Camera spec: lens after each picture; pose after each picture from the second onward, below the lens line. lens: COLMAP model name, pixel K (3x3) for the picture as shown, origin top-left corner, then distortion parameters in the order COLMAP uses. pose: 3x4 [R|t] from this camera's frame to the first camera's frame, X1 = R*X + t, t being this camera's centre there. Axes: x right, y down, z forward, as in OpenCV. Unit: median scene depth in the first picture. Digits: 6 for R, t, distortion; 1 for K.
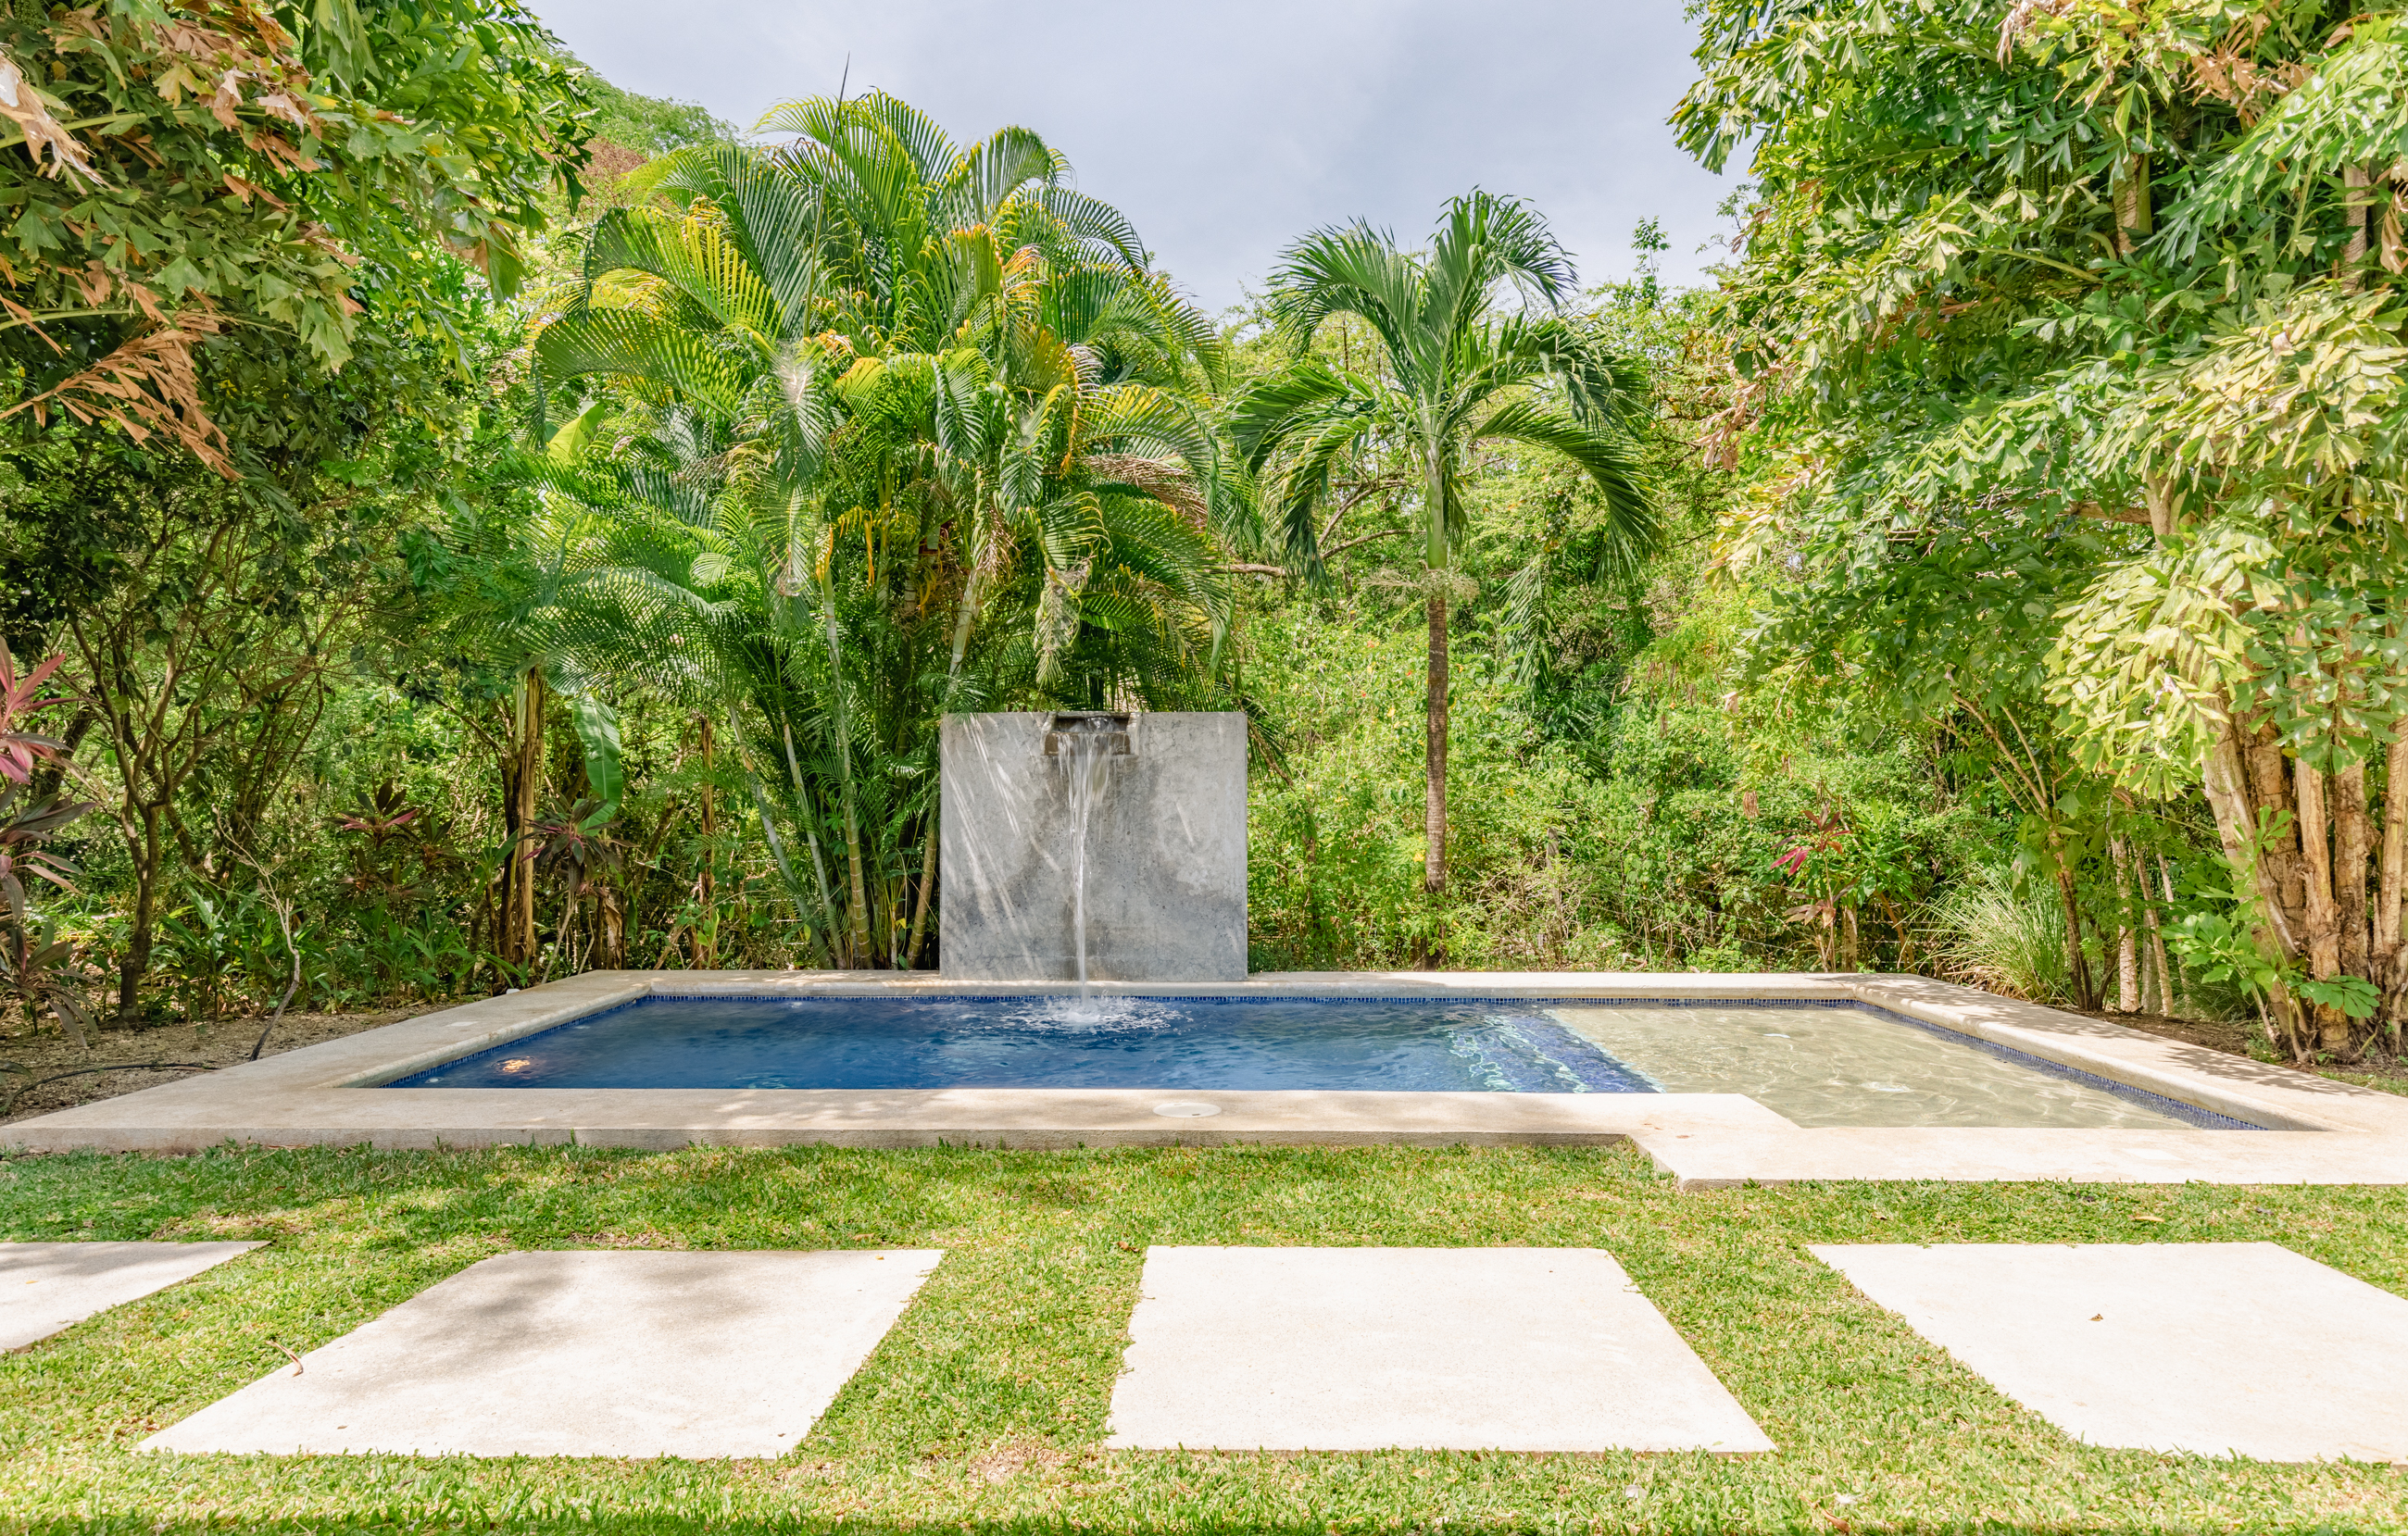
lens RADIAL K [[1391.7, 0, 1196.4], [0, 1391.7, 805.6], [0, 0, 1]] dist [-0.001813, 0.023575]
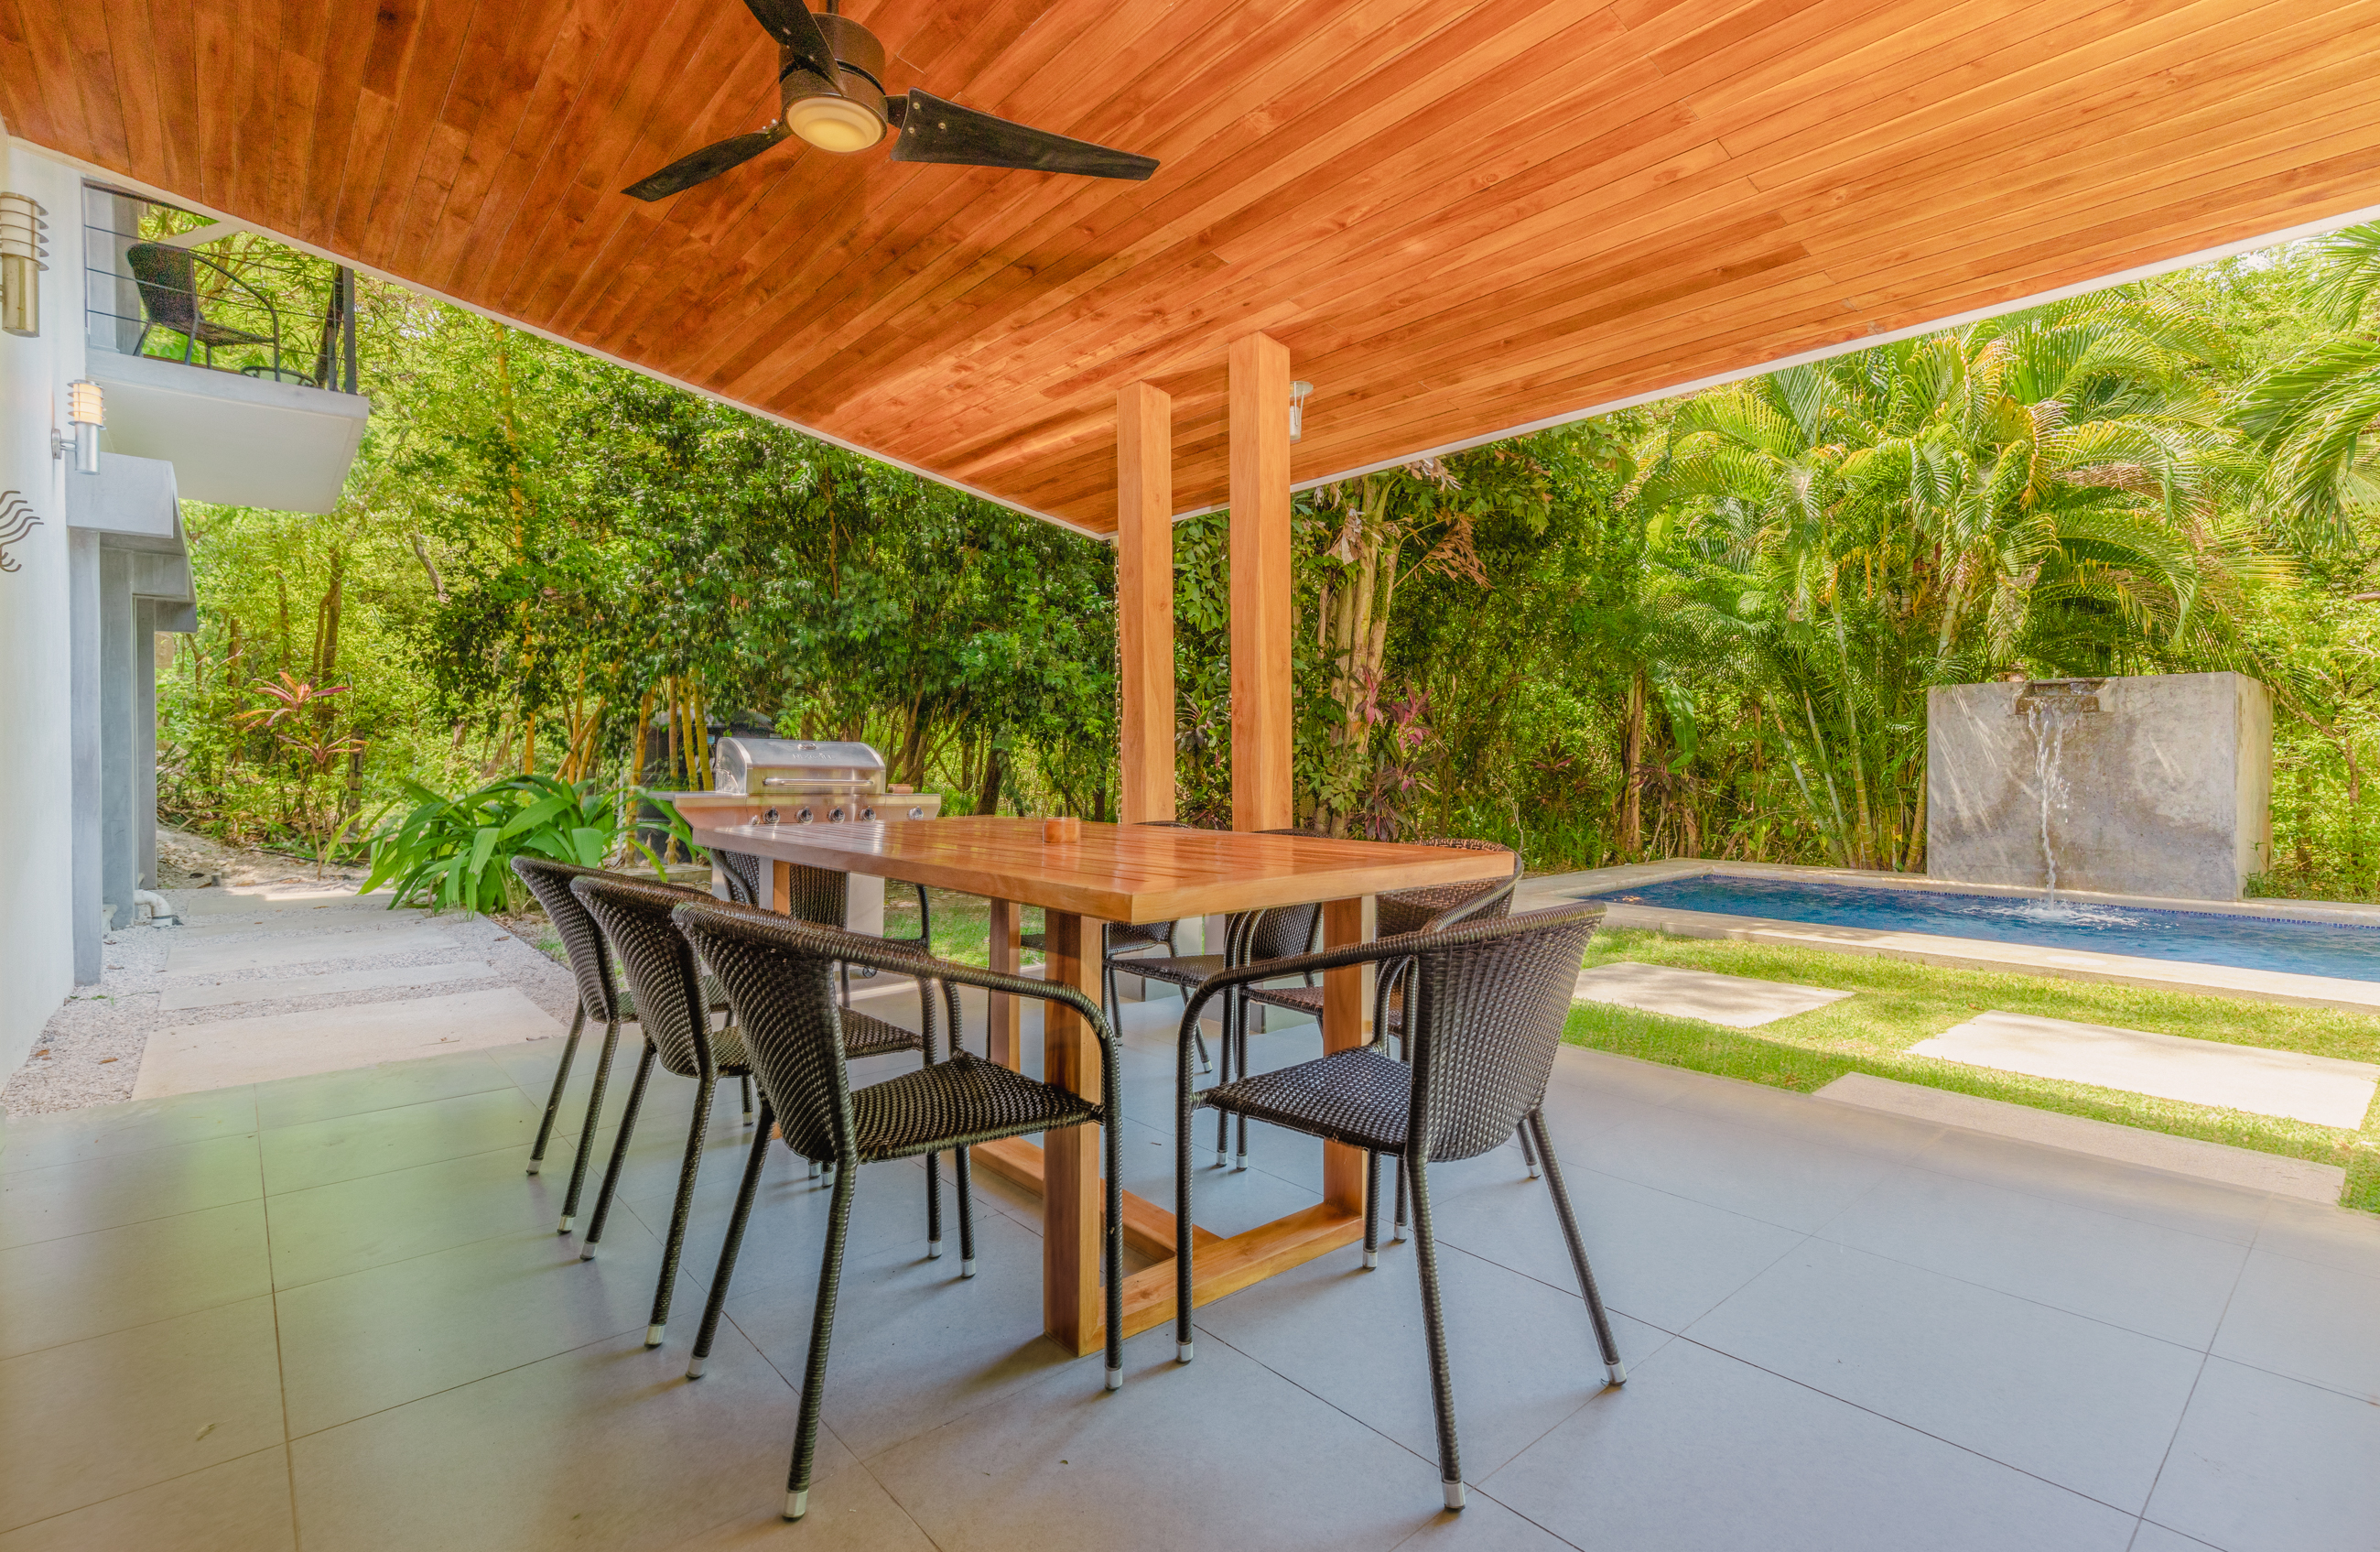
lens RADIAL K [[1063.2, 0, 1190.0], [0, 1063.2, 776.0], [0, 0, 1]] dist [0.000440, -0.005500]
pose [[0.664913, 0.007611, -0.746882, 0.120379], [0.008577, 0.999804, 0.017824, -0.001914], [0.746871, -0.018257, 0.664718, -0.254823]]
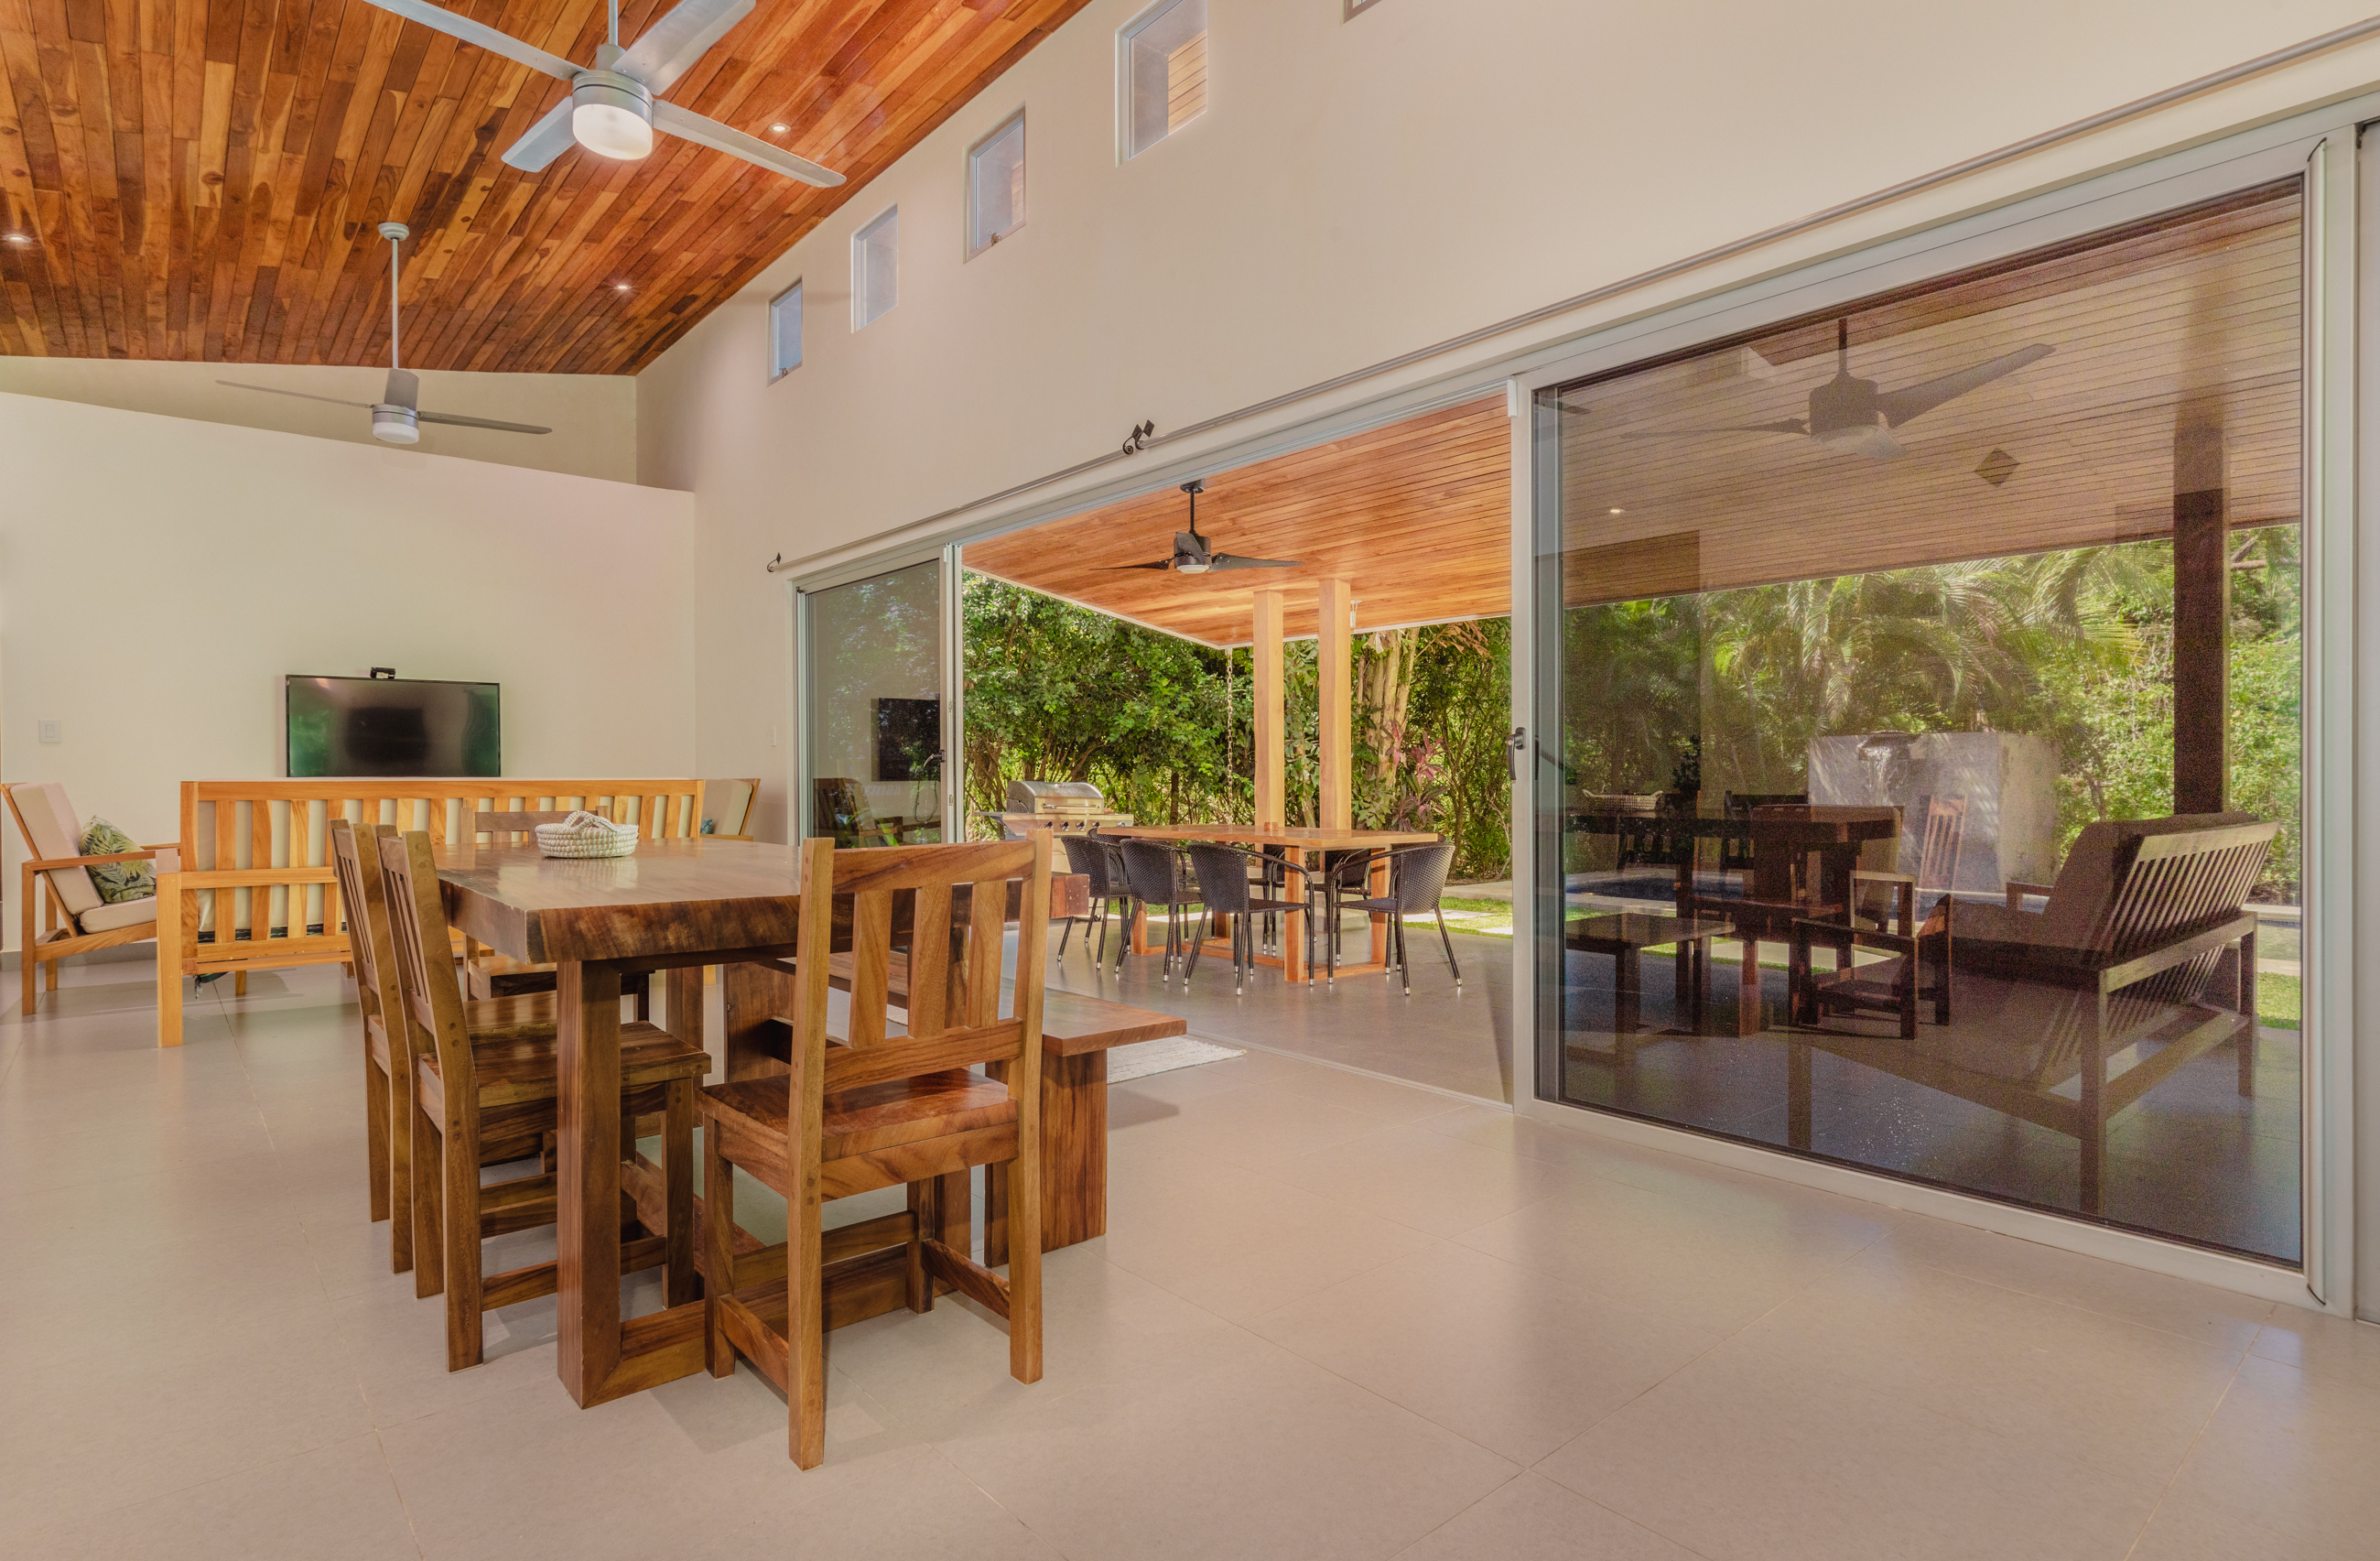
lens RADIAL K [[1228.1, 0, 1190.0], [0, 1228.1, 780.5], [0, 0, 1]] dist [-0.001005, -0.000076]
pose [[0.661653, -0.001576, -0.749808, 0.521002], [0.004416, 0.999989, 0.001795, -0.016175], [0.749797, -0.004499, 0.661653, -0.738412]]
